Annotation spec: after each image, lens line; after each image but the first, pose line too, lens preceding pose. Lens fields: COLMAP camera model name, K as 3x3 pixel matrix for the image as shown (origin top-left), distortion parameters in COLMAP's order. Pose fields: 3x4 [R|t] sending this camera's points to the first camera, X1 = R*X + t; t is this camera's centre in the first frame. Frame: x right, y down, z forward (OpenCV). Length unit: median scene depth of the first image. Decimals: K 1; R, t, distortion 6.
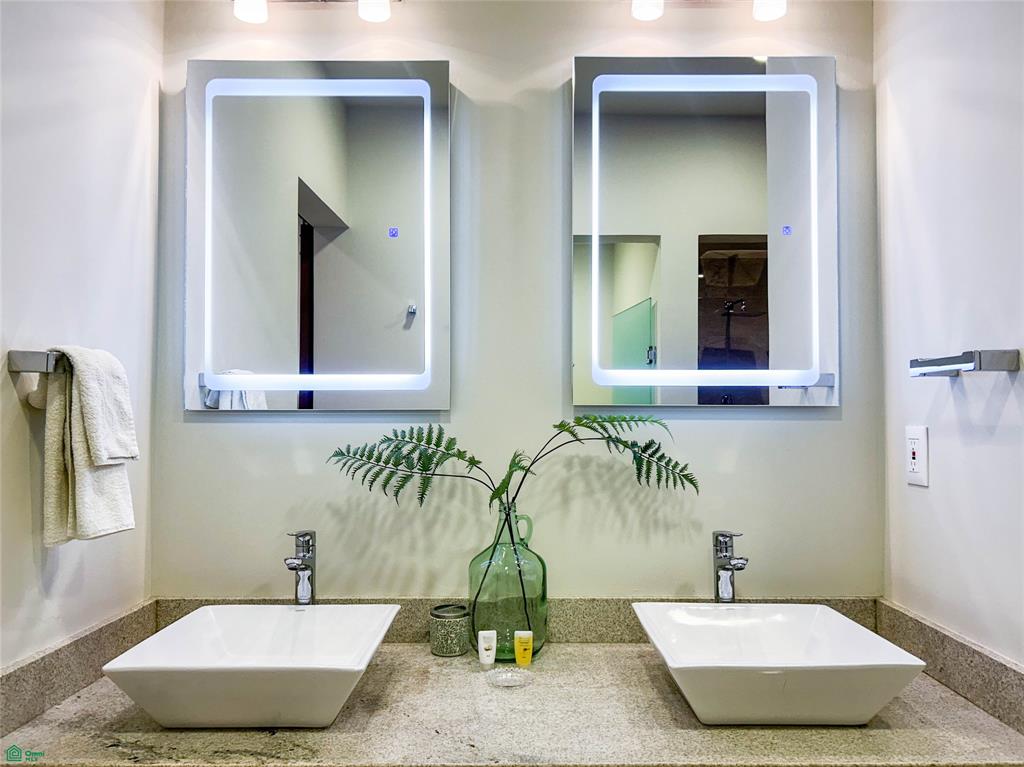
lens RADIAL K [[764.9, 0, 515.0], [0, 764.9, 388.3], [0, 0, 1]] dist [0.036947, -0.028491]
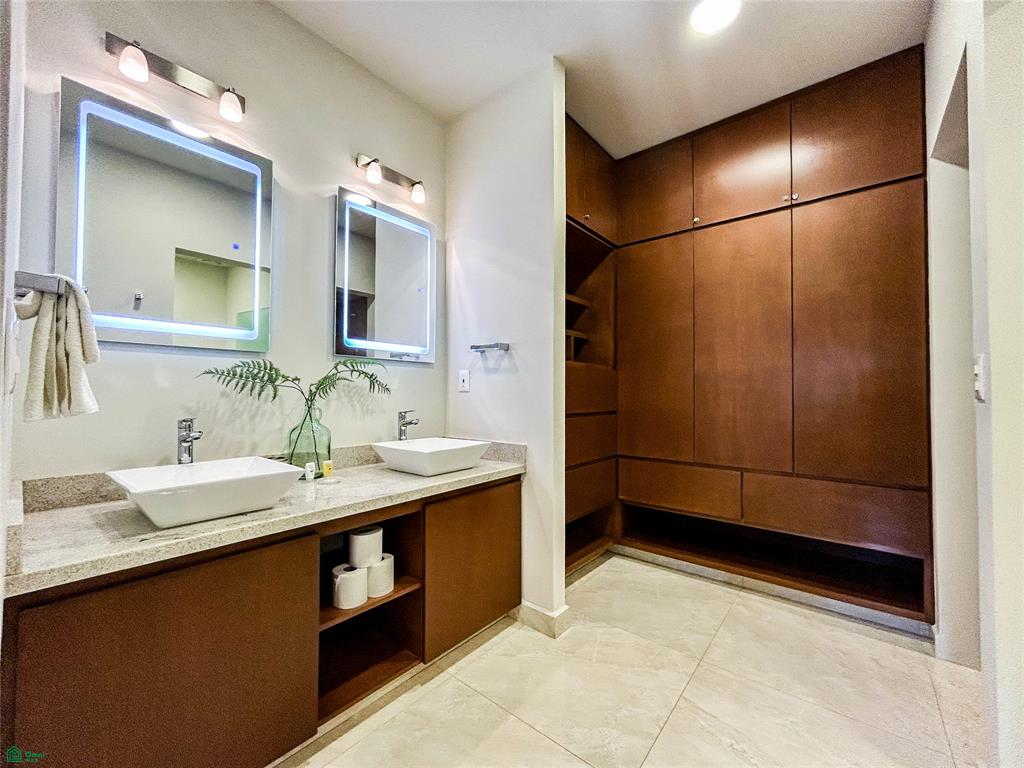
lens RADIAL K [[416.1, 0, 505.3], [0, 416.1, 382.0], [0, 0, 1]] dist [-0.001364, -0.000109]
pose [[0.641507, 0.023609, 0.766754, -0.502361], [-0.035692, 0.999362, -0.000910, 0.082030], [-0.766287, -0.026783, 0.641940, -0.070902]]
